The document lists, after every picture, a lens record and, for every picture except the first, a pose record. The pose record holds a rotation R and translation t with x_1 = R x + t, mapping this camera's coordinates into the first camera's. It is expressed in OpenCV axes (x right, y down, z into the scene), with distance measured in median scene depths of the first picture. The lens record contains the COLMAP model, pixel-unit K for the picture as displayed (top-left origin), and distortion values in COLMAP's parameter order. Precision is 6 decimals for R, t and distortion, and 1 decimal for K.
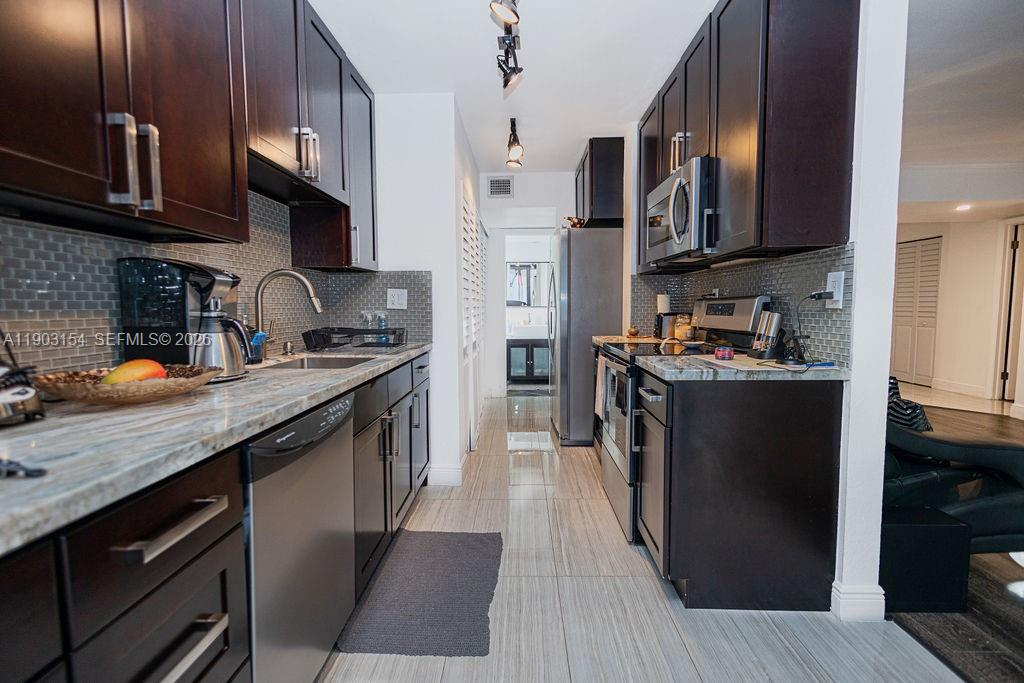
lens RADIAL K [[467.1, 0, 509.9], [0, 467.1, 342.6], [0, 0, 1]] dist [0.006795, -0.000599]
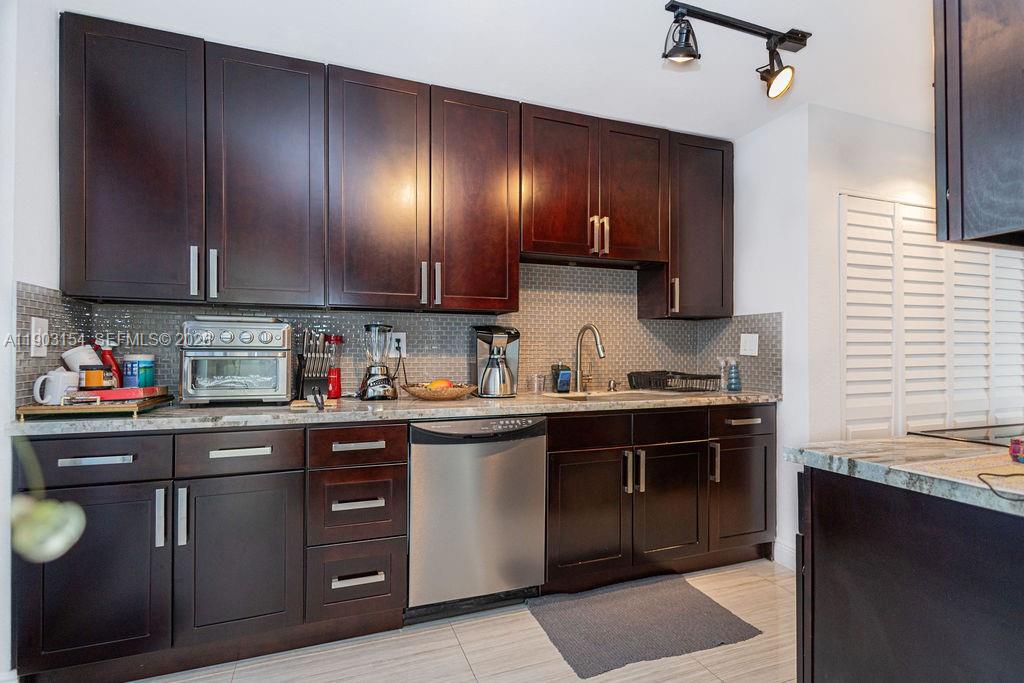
lens RADIAL K [[487.4, 0, 514.1], [0, 487.4, 351.3], [0, 0, 1]] dist [0.008447, -0.000085]
pose [[0.382101, 0.000778, -0.924120, 0.728306], [-0.073982, 0.996816, -0.029751, -0.024423], [0.921154, 0.079736, 0.380942, 0.297127]]
